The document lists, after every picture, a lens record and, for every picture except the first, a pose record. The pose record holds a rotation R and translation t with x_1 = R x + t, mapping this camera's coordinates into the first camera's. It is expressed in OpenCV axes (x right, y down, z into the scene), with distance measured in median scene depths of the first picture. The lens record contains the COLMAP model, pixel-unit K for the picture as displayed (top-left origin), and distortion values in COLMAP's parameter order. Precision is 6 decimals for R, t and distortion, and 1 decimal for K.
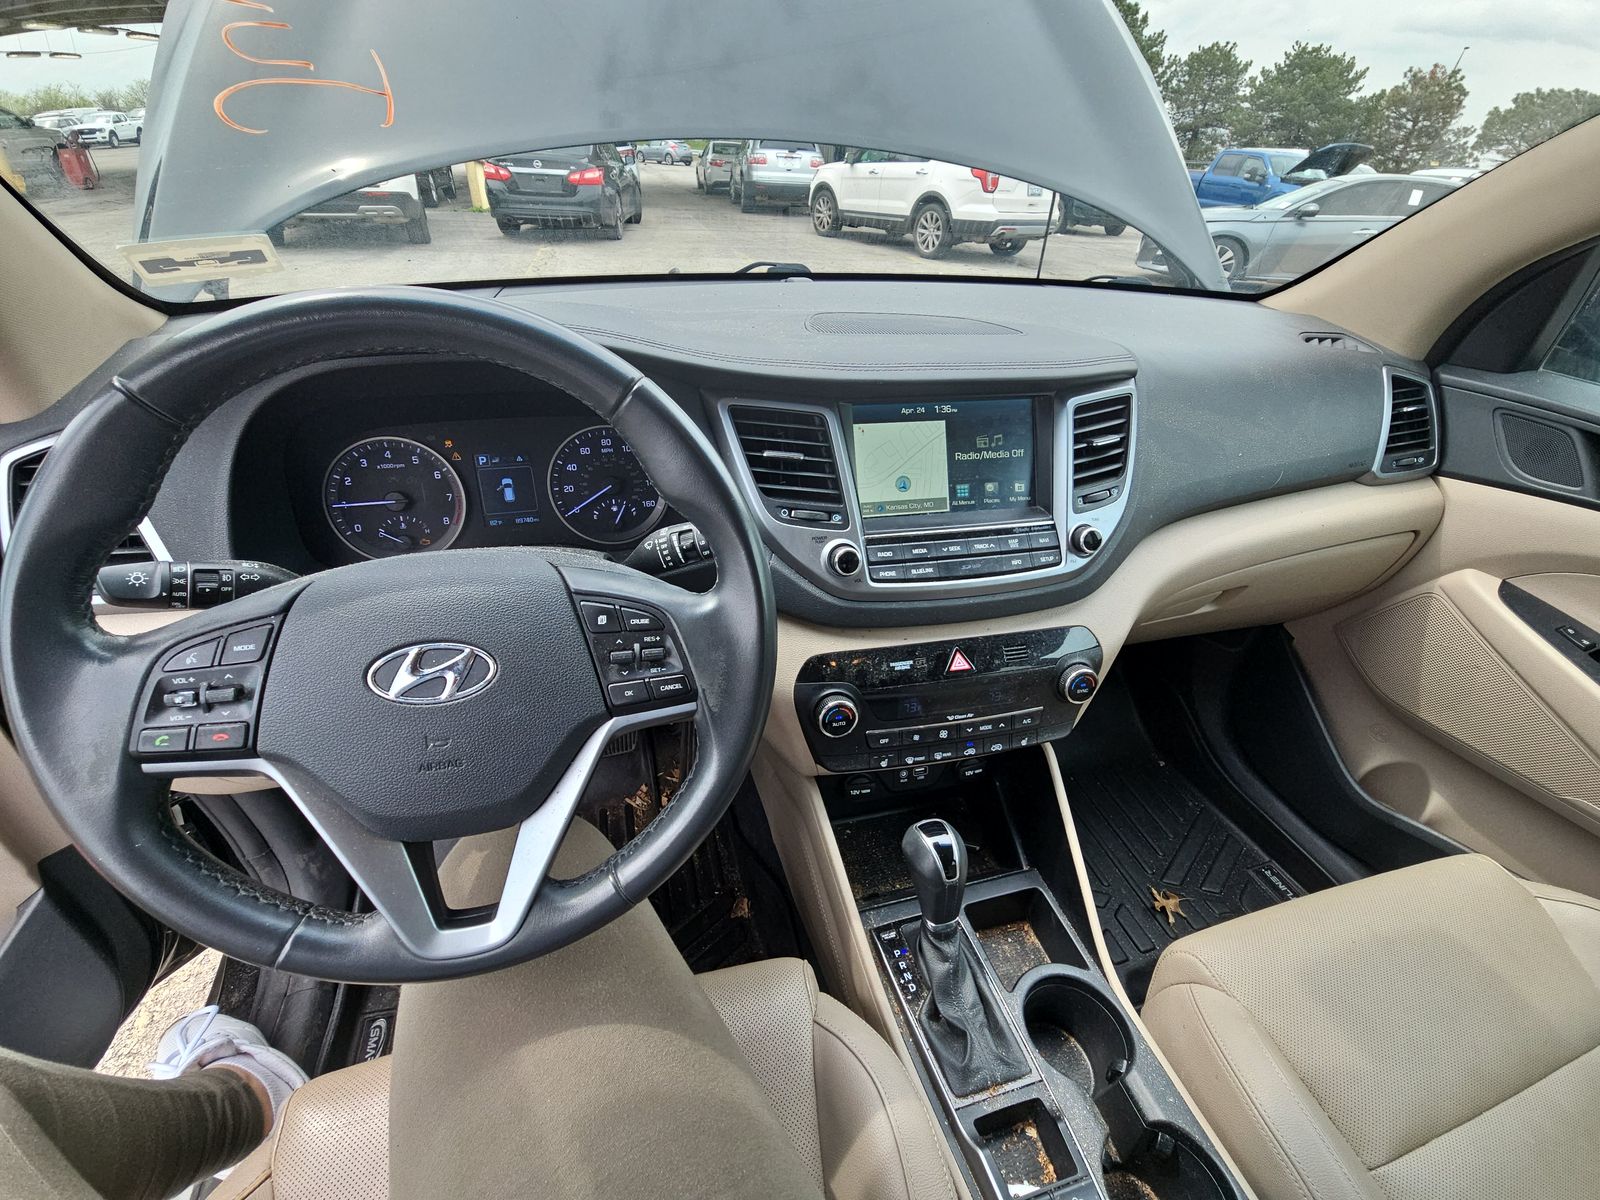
lens RADIAL K [[638.7, 0, 804.3], [0, 638.7, 607.1], [0, 0, 1]] dist [0.001725, 0.000685]
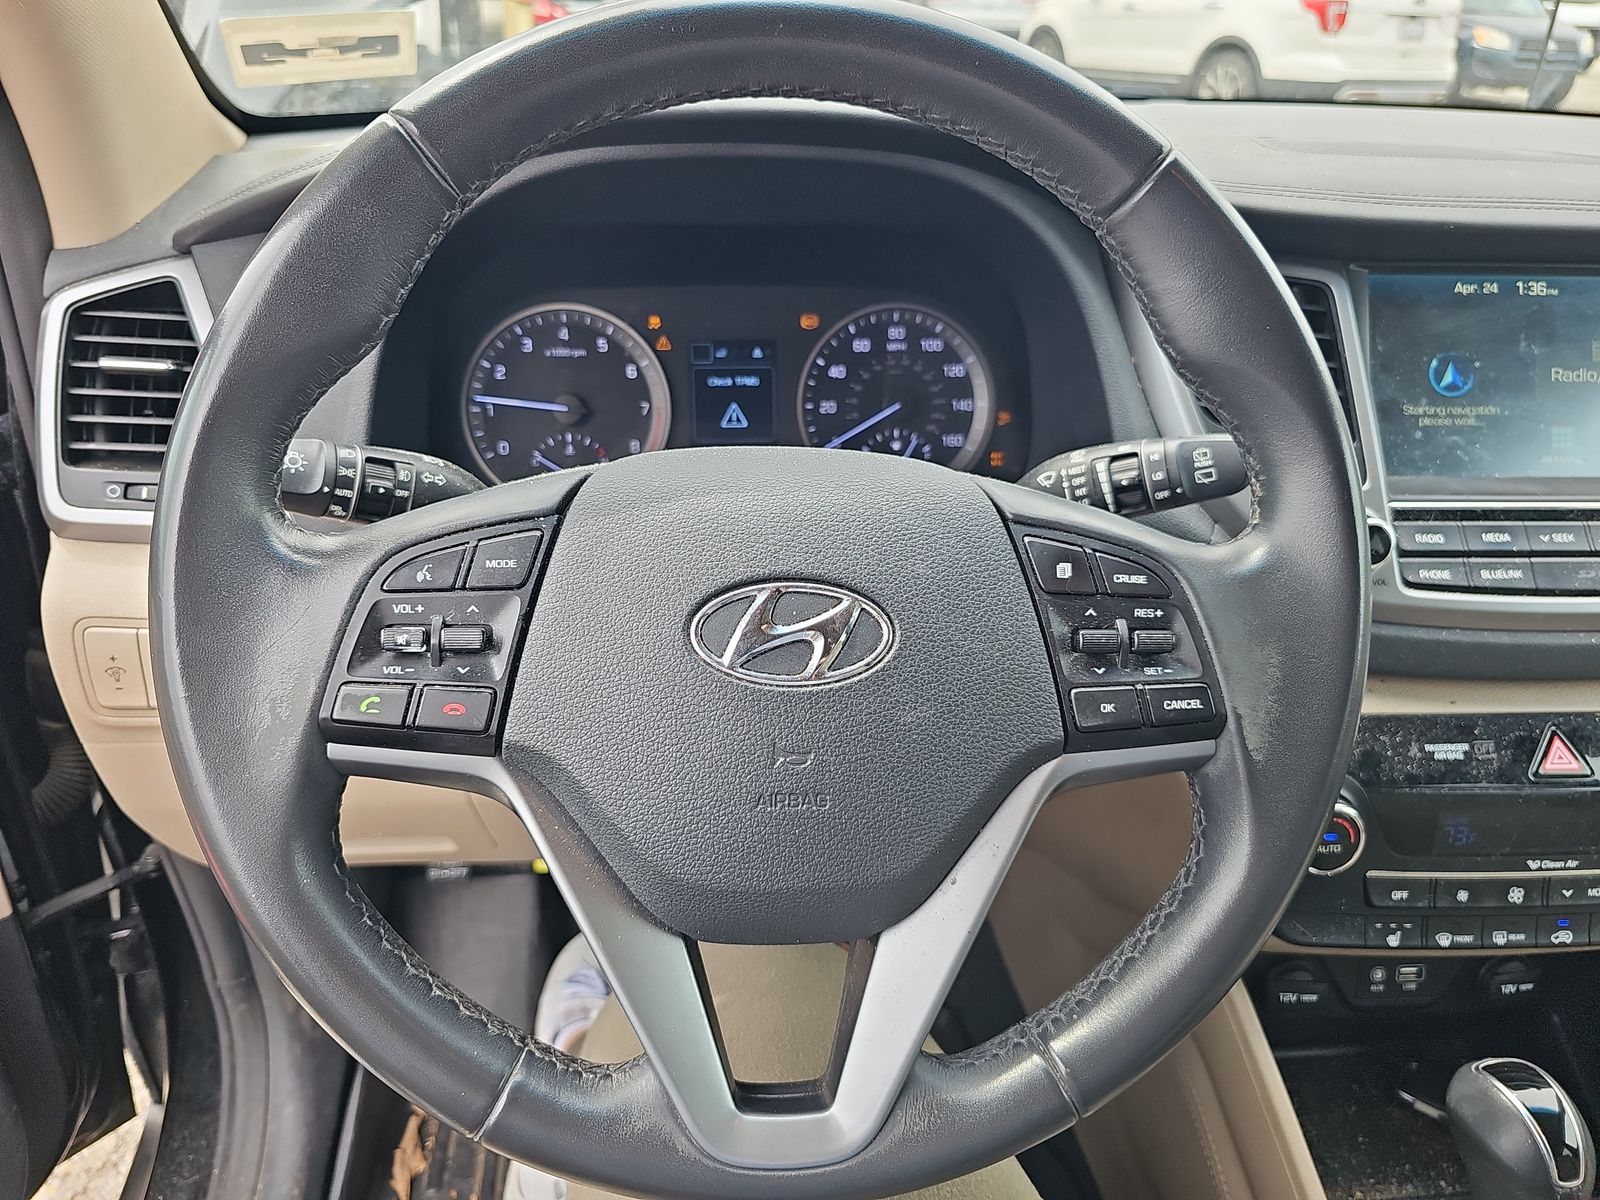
lens RADIAL K [[1079.5, 0, 804.5], [0, 1079.5, 594.6], [0, 0, 1]] dist [0.004036, -0.013158]
pose [[0.986760, 0.066094, -0.148111, -0.259516], [-0.080959, 0.992016, -0.096692, 0.096270], [0.140538, 0.107402, 0.984233, 0.034940]]
